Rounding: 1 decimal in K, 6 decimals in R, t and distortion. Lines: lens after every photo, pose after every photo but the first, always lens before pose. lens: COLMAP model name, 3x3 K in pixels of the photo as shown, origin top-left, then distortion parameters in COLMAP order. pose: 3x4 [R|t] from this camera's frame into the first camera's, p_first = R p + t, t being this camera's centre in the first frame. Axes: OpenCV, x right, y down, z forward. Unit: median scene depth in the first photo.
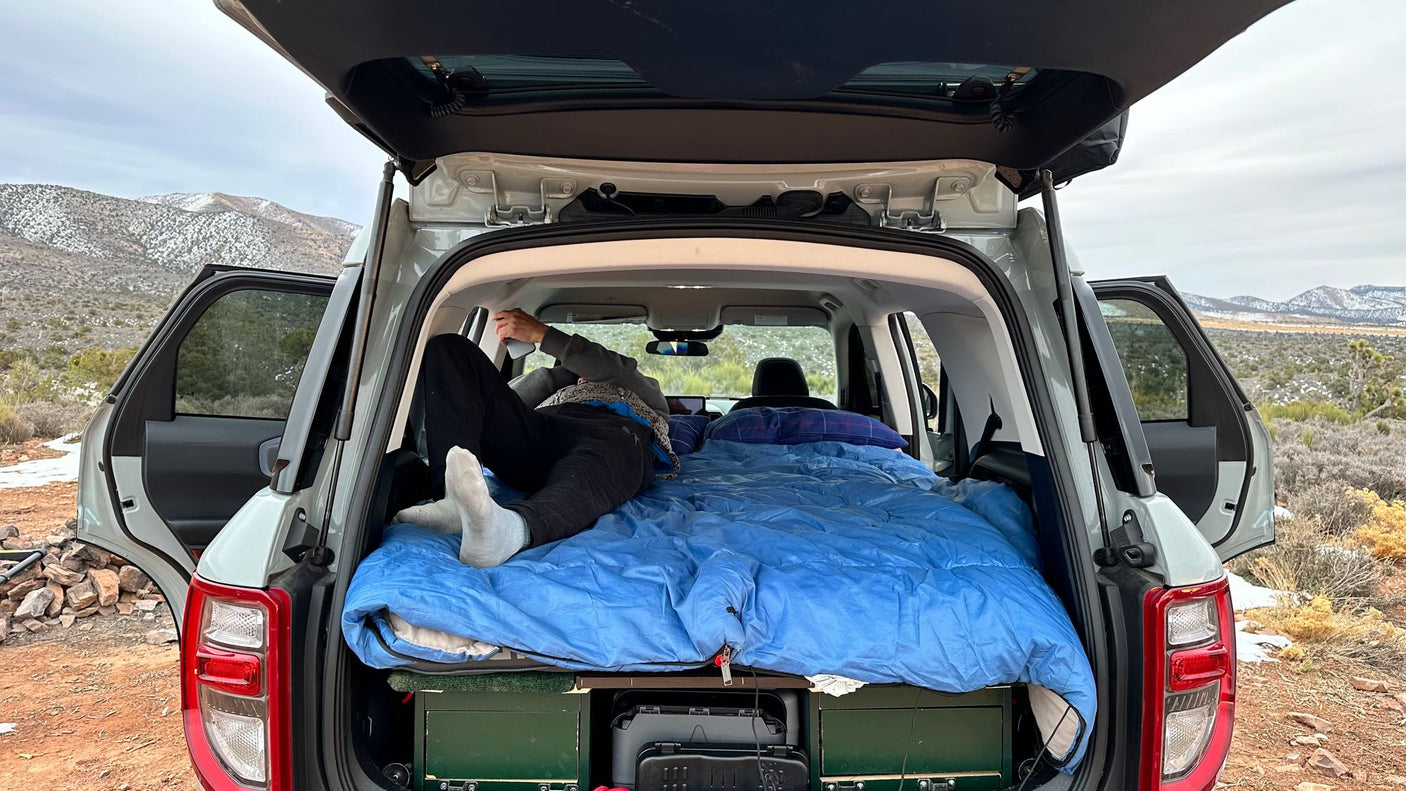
lens RADIAL K [[977.5, 0, 697.5], [0, 977.5, 386.5], [0, 0, 1]] dist [0.149919, -0.165080]
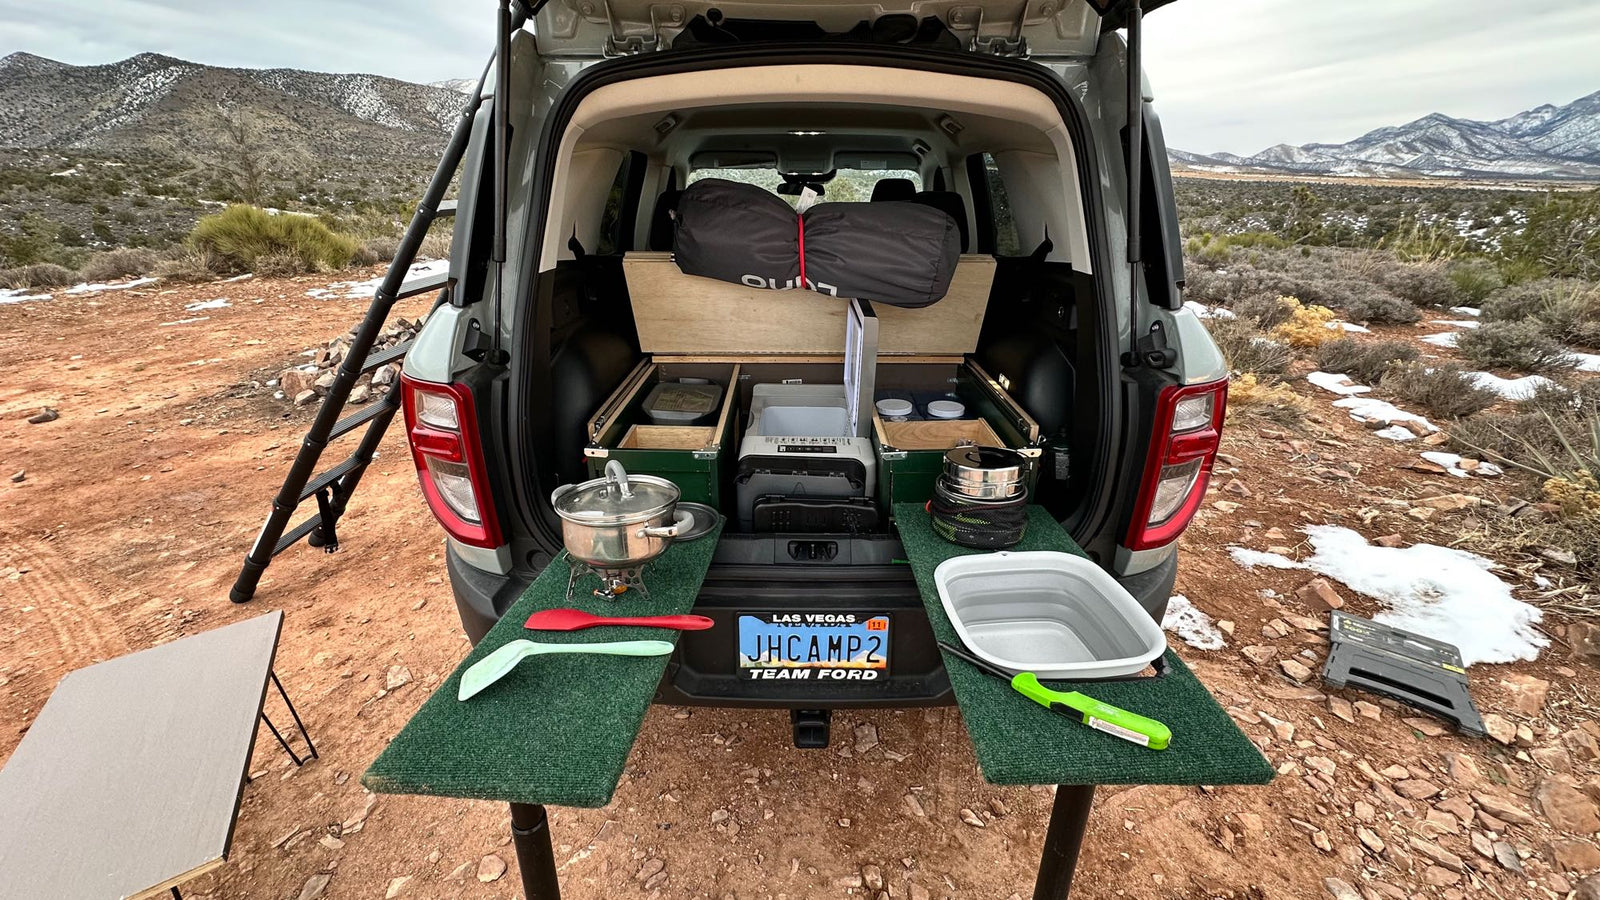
lens RADIAL K [[633.6, 0, 794.6], [0, 633.6, 453.9], [0, 0, 1]] dist [0.000235, -0.000184]
pose [[0.998857, 0.011830, -0.046304, 0.031367], [0.004600, 0.940577, 0.339549, 0.012663], [0.047569, -0.339374, 0.939448, 0.189104]]
